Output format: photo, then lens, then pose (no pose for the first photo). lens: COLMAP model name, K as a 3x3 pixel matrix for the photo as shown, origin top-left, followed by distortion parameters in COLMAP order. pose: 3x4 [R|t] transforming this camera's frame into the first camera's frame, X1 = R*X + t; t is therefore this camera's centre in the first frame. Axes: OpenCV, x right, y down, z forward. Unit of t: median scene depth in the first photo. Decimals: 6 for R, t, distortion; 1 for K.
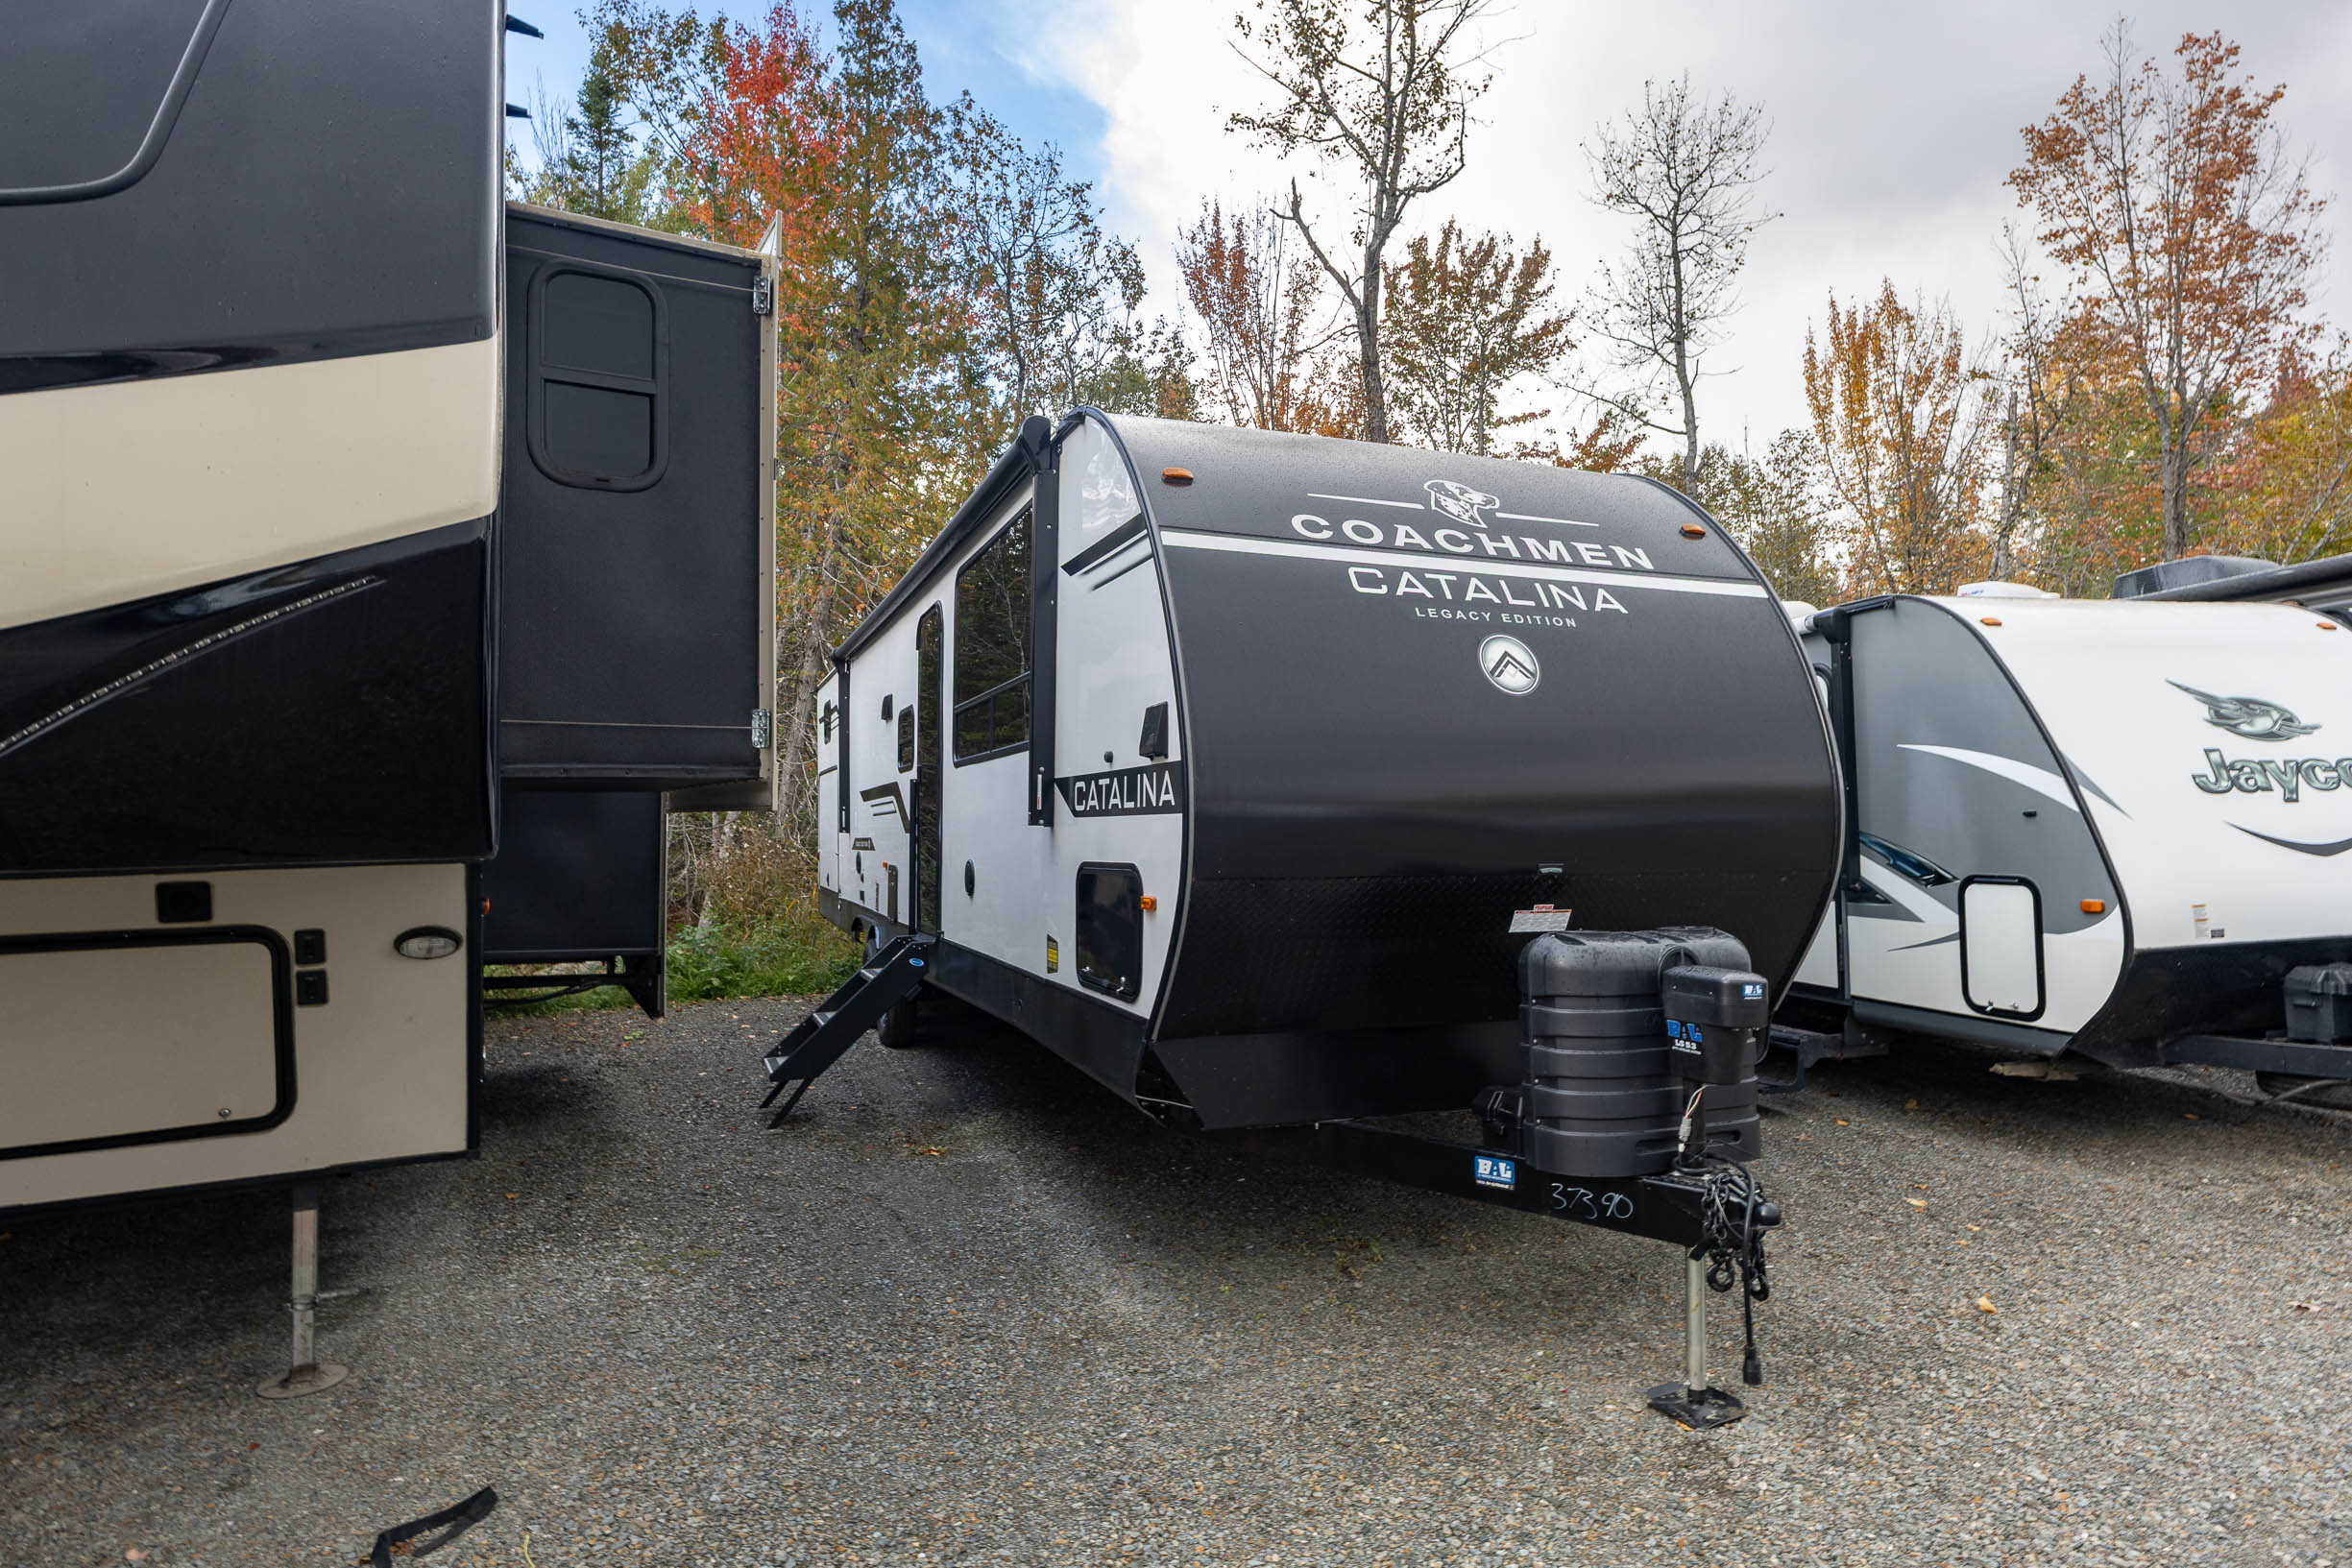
lens RADIAL K [[1332.3, 0, 1174.9], [0, 1332.3, 795.2], [0, 0, 1]] dist [-0.012993, 0.003222]
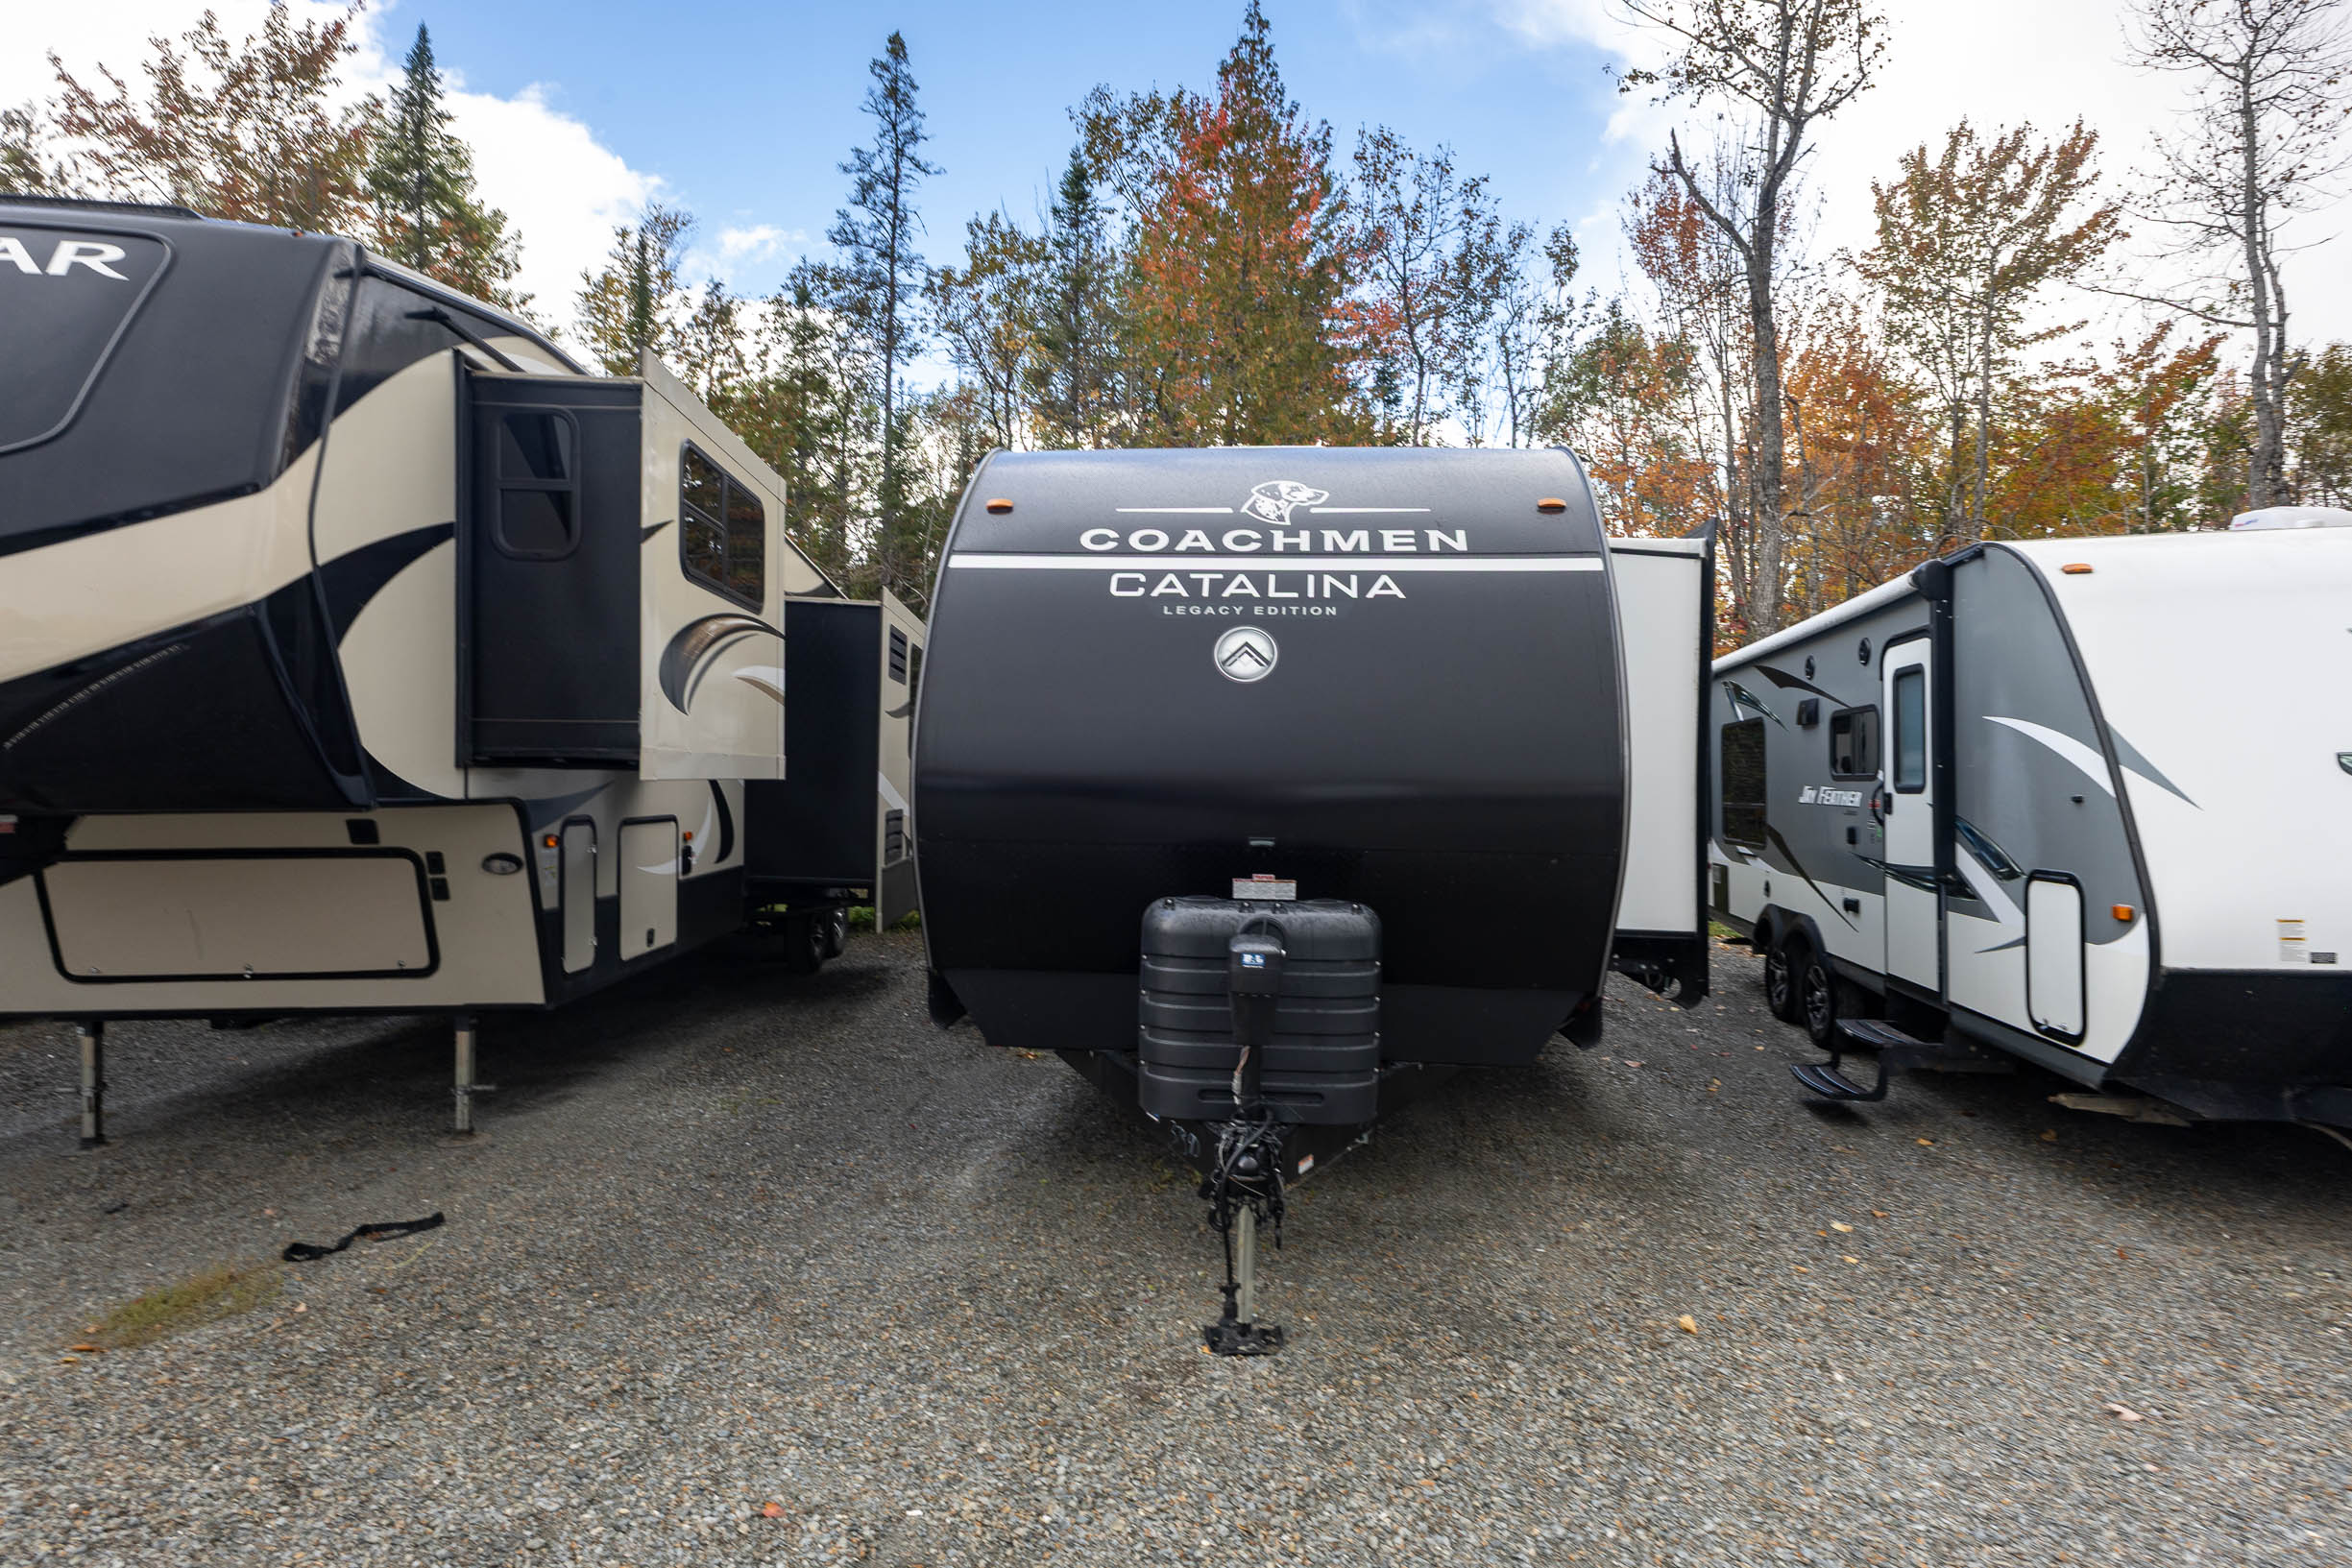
lens RADIAL K [[1230.0, 0, 1173.0], [0, 1230.0, 793.3], [0, 0, 1]] dist [0.009194, -0.005207]
pose [[0.897691, 0.018028, -0.440258, 0.500257], [-0.005773, 0.999558, 0.029158, -0.010080], [0.440589, -0.023633, 0.897398, 0.049679]]
